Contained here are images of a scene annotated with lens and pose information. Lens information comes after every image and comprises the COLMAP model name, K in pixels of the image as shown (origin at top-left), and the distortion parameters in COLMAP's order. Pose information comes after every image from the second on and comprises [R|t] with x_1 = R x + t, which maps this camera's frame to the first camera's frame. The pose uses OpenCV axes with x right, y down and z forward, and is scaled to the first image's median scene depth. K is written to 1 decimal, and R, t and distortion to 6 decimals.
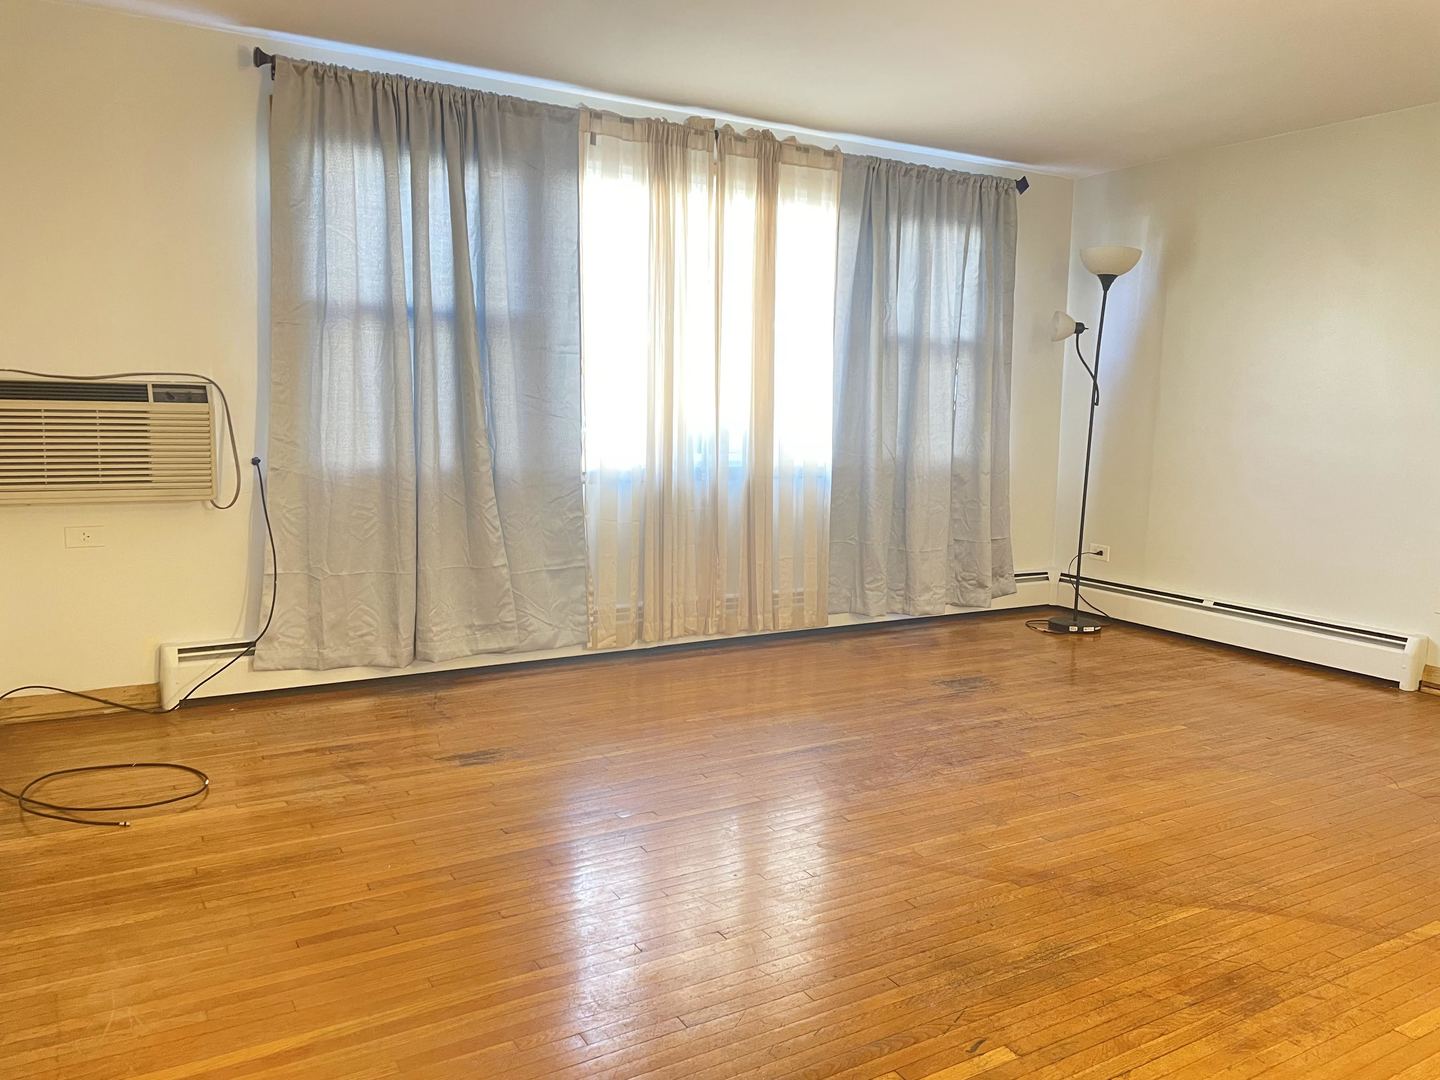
lens RADIAL K [[1081.9, 0, 720.0], [0, 1081.9, 540.0], [0, 0, 1]] dist [0.067227, -0.090433]
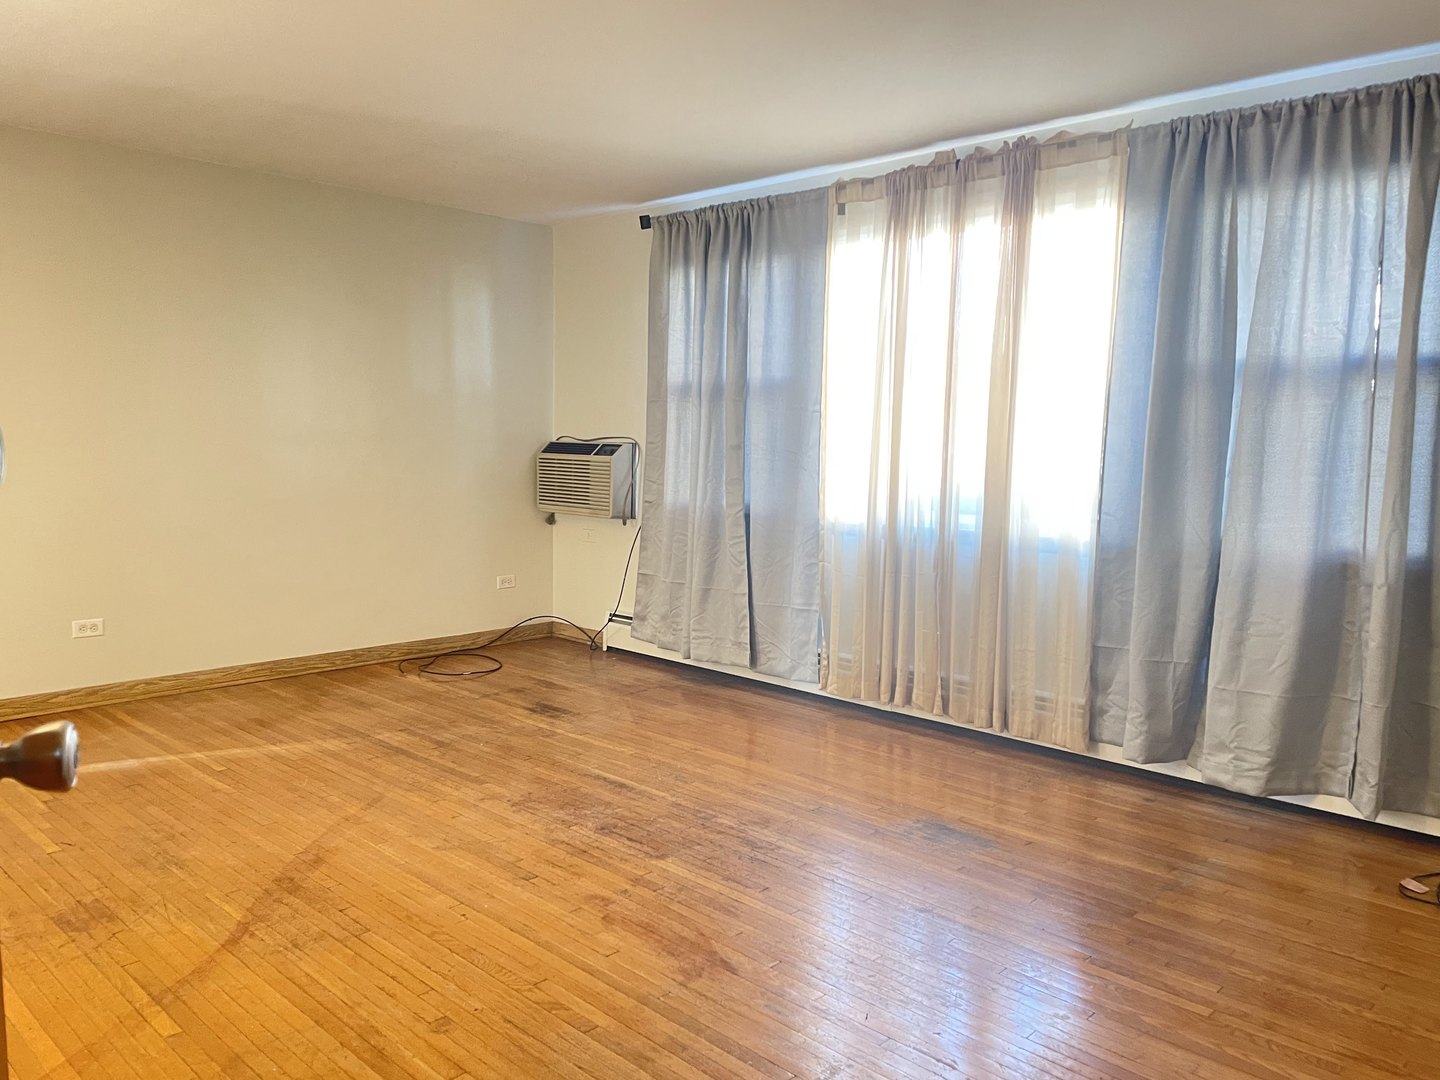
lens RADIAL K [[1099.0, 0, 718.0], [0, 1099.0, 548.3], [0, 0, 1]] dist [0.095621, -0.098570]
pose [[0.259947, 0.087520, -0.961649, 0.860151], [-0.130492, 0.989933, 0.054821, -0.080852], [0.956765, 0.111237, 0.268750, 0.595340]]
